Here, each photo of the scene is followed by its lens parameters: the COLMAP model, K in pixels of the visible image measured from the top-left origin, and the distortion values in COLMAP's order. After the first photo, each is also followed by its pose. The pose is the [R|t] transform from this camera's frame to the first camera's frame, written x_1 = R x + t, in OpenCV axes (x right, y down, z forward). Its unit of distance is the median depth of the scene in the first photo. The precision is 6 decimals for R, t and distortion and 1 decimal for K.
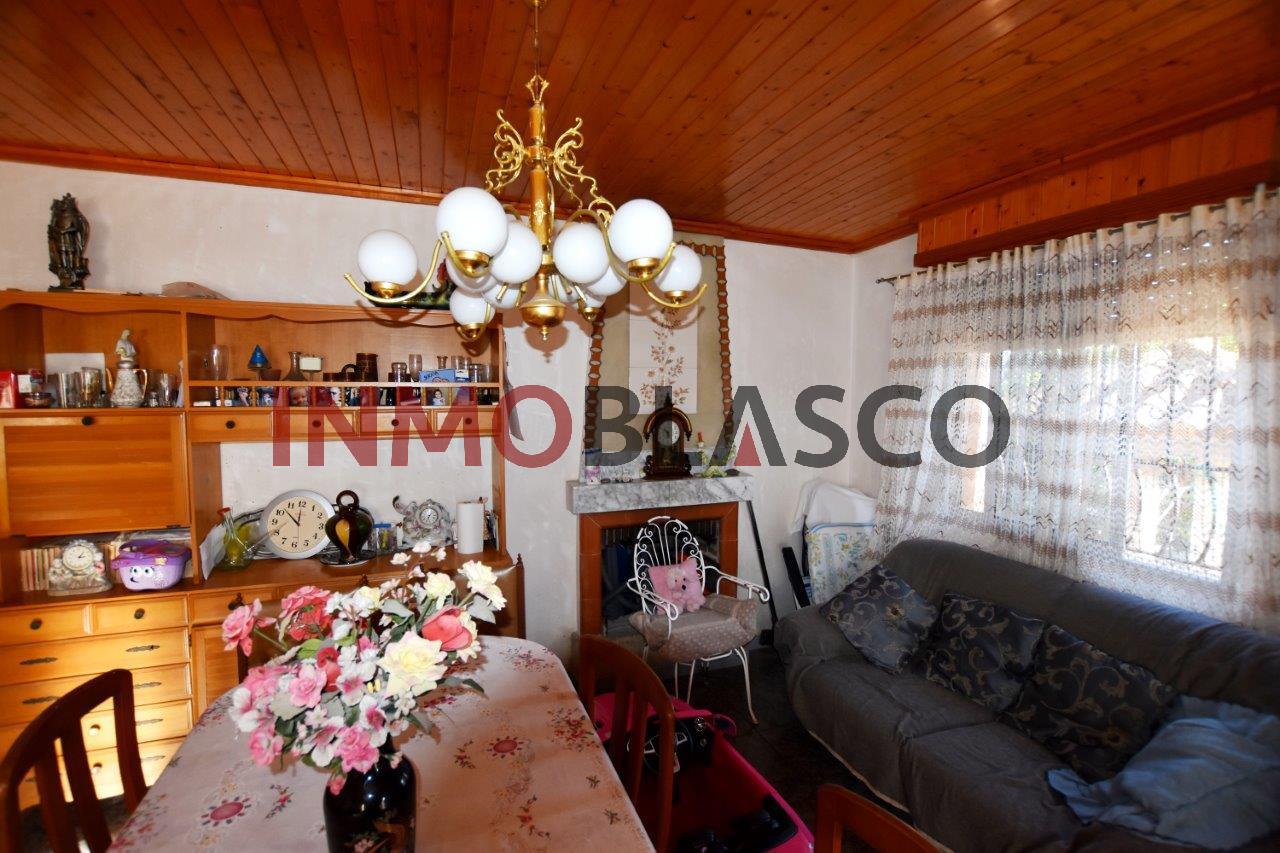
lens RADIAL K [[561.9, 0, 641.0], [0, 561.9, 424.9], [0, 0, 1]] dist [-0.029069, 0.001431]
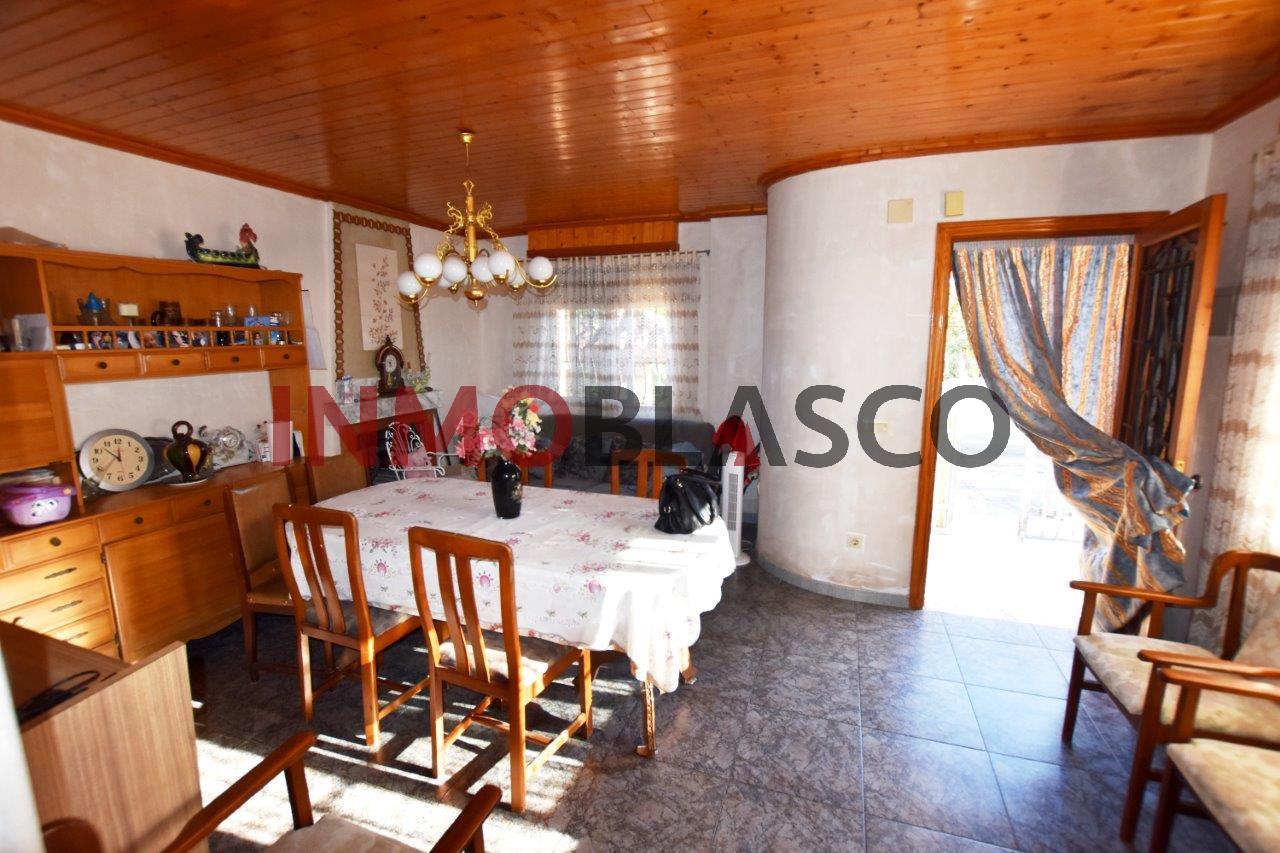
lens RADIAL K [[561.9, 0, 640.3], [0, 561.9, 426.8], [0, 0, 1]] dist [-0.029069, 0.001431]
pose [[0.647204, -0.132792, 0.750662, -0.797070], [0.056501, 0.990359, 0.126480, 0.039286], [-0.760220, -0.039445, 0.648467, -0.492636]]
